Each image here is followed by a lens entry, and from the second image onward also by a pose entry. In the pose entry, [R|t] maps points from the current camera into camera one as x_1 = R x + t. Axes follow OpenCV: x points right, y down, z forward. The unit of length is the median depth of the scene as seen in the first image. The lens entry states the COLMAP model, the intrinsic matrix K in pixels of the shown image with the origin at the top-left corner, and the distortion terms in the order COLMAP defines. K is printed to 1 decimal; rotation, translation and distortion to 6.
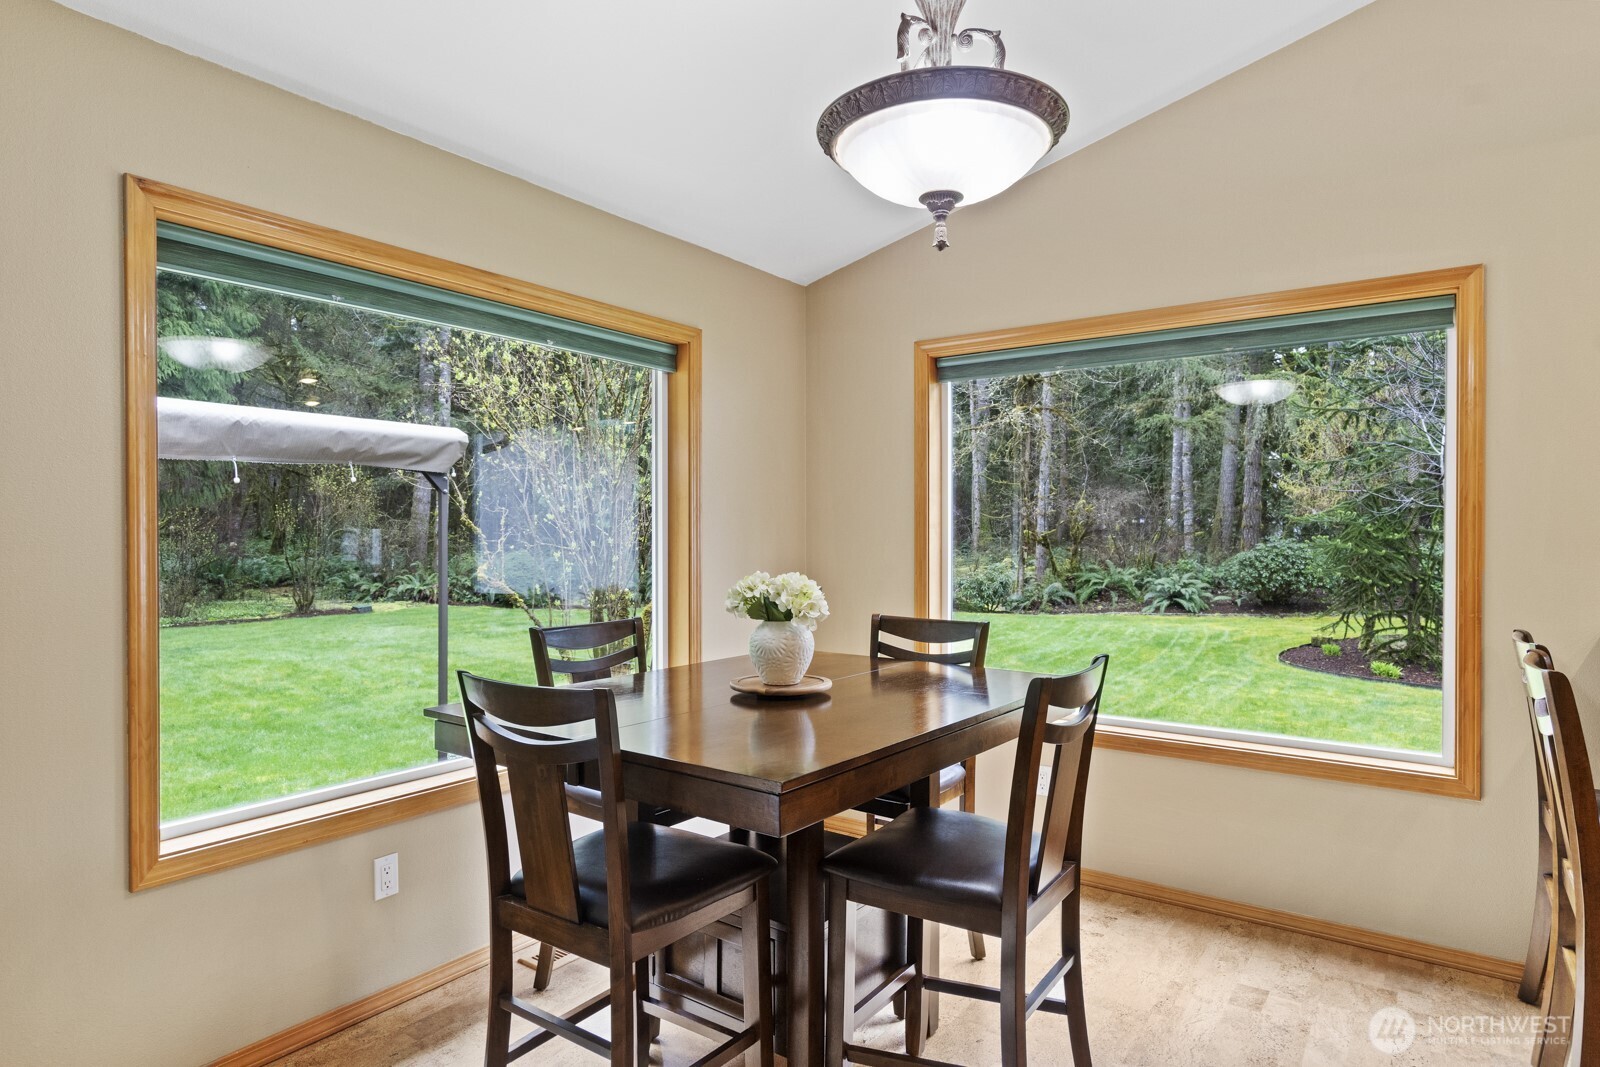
lens RADIAL K [[907.1, 0, 791.7], [0, 907.1, 520.7], [0, 0, 1]] dist [-0.000684, 0.000050]
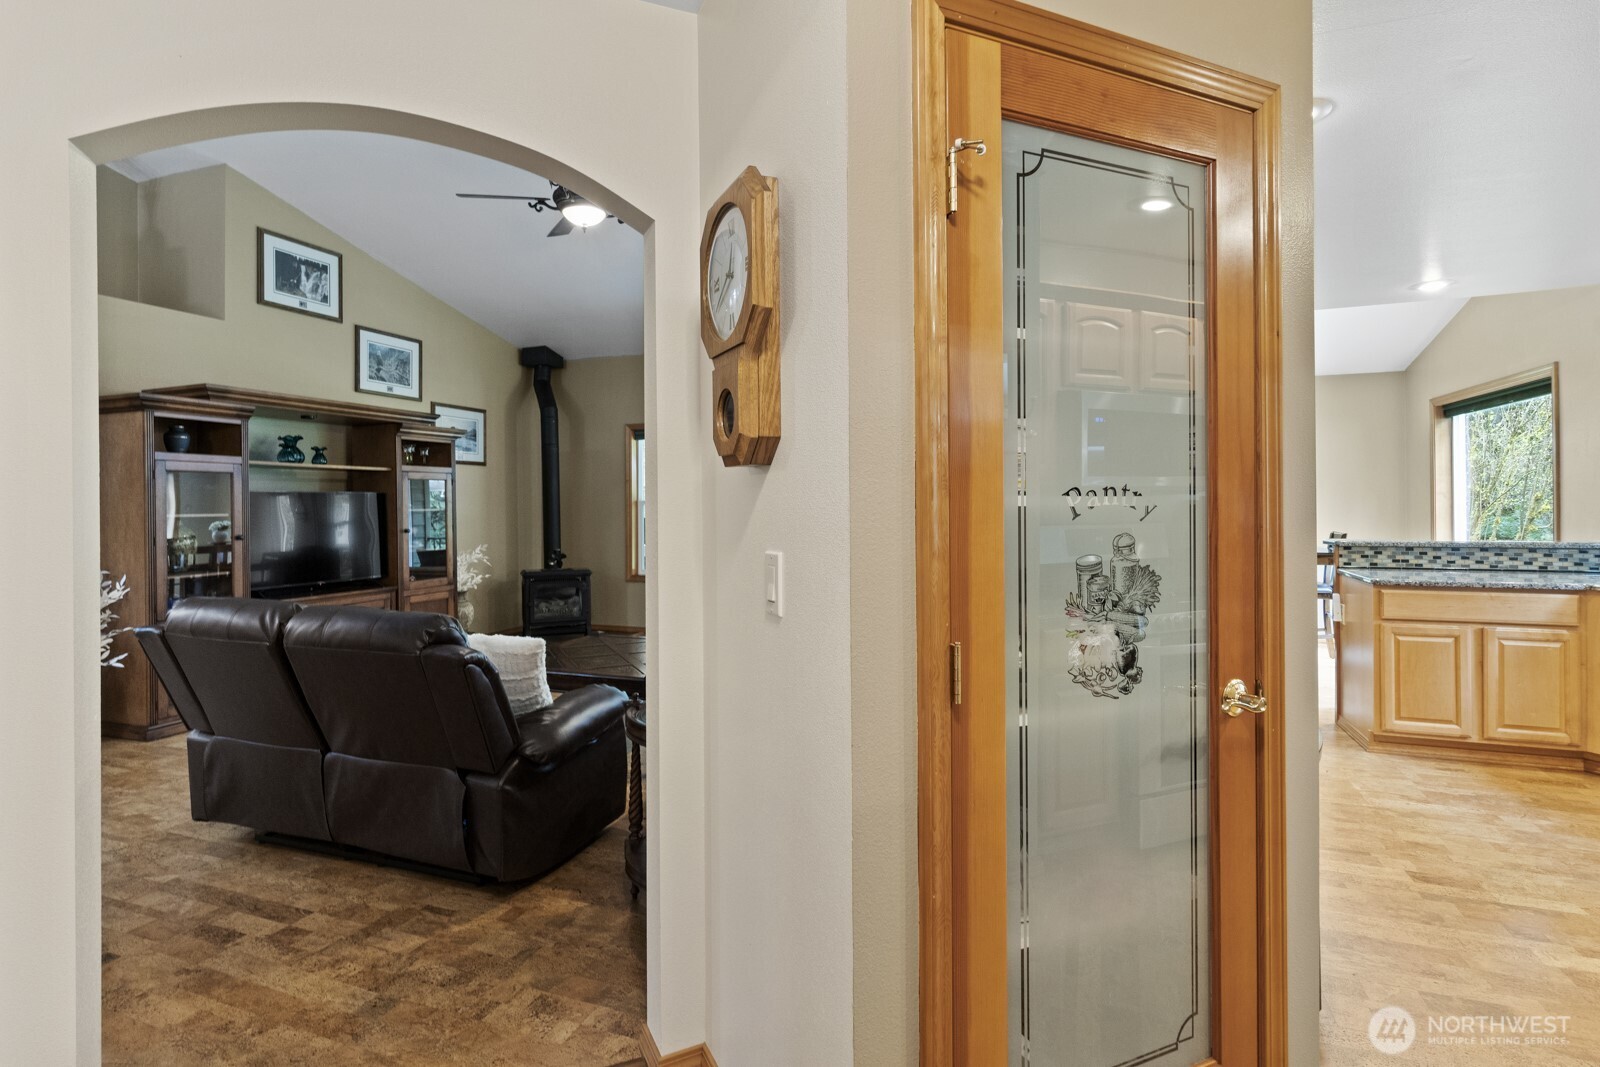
lens RADIAL K [[797.9, 0, 797.6], [0, 797.9, 502.4], [0, 0, 1]] dist [0.000684, 0.000101]
pose [[0.266110, -0.000690, -0.963942, 1.428521], [0.022826, 0.999724, 0.005586, -0.015922], [0.963672, -0.023489, 0.266052, -0.778906]]
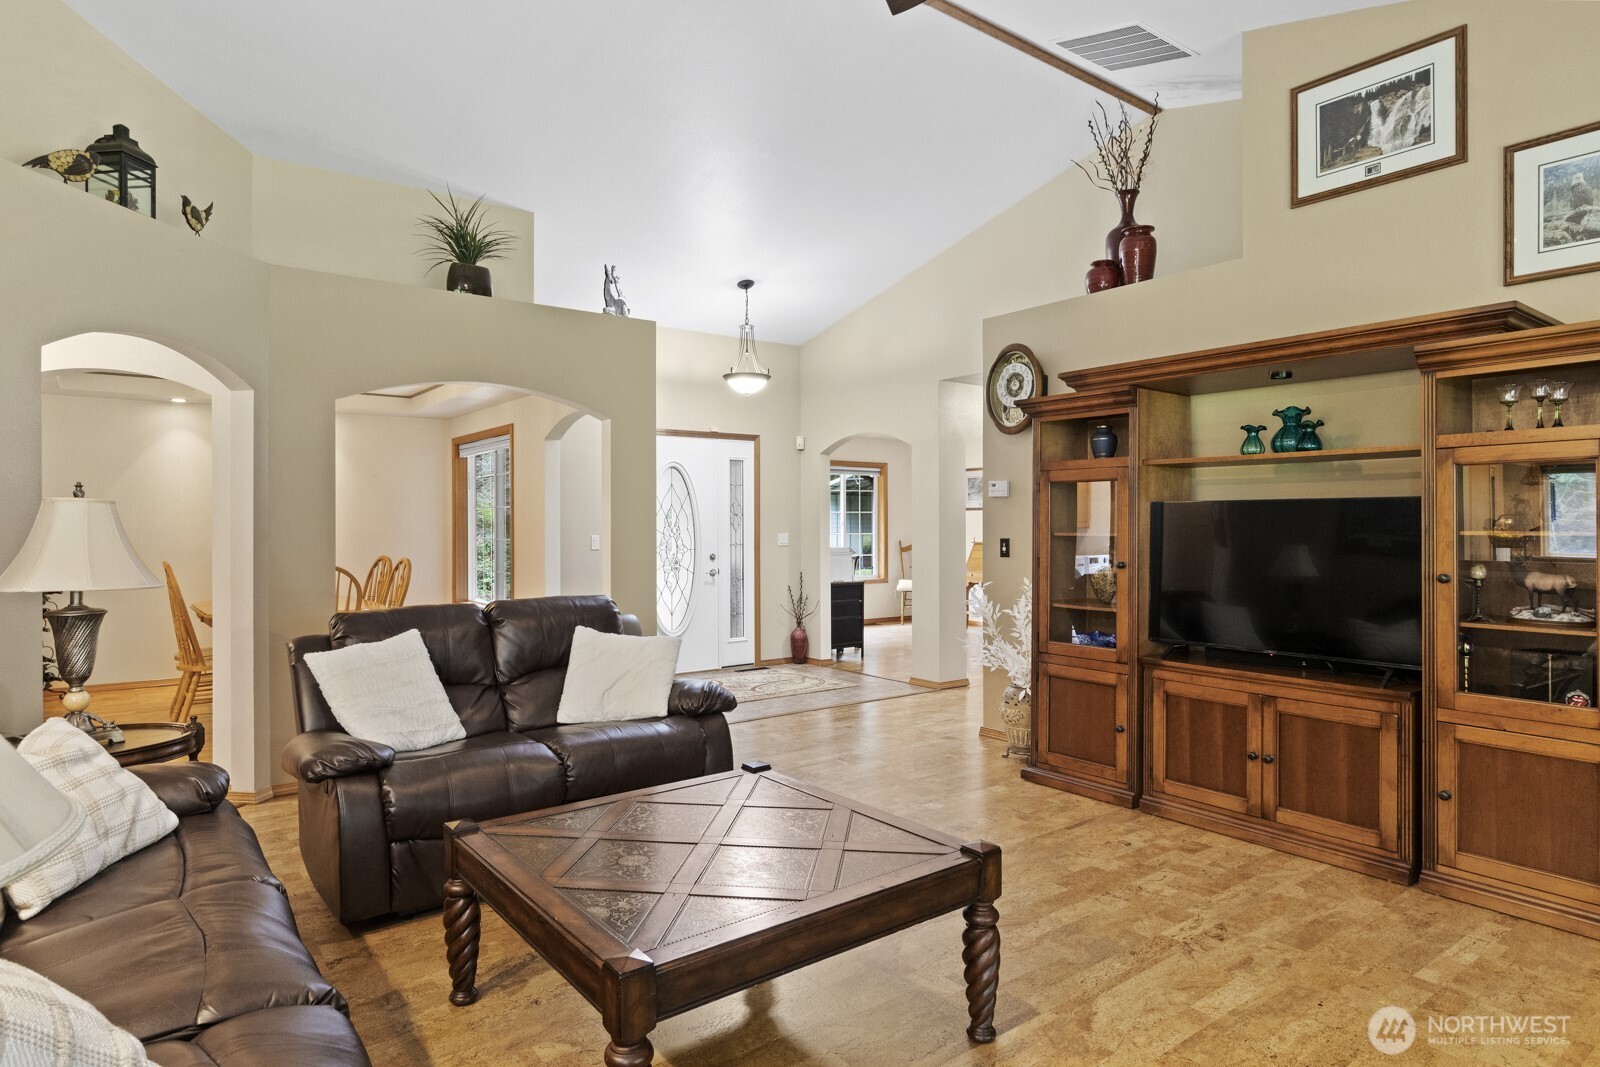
lens RADIAL K [[905.0, 0, 796.4], [0, 905.0, 529.1], [0, 0, 1]] dist [-0.000768, -0.000788]
pose [[-0.955103, 0.003312, 0.296255, -0.008119], [-0.000442, 0.999920, -0.012606, -0.002001], [-0.296273, -0.012172, -0.955026, -0.140348]]
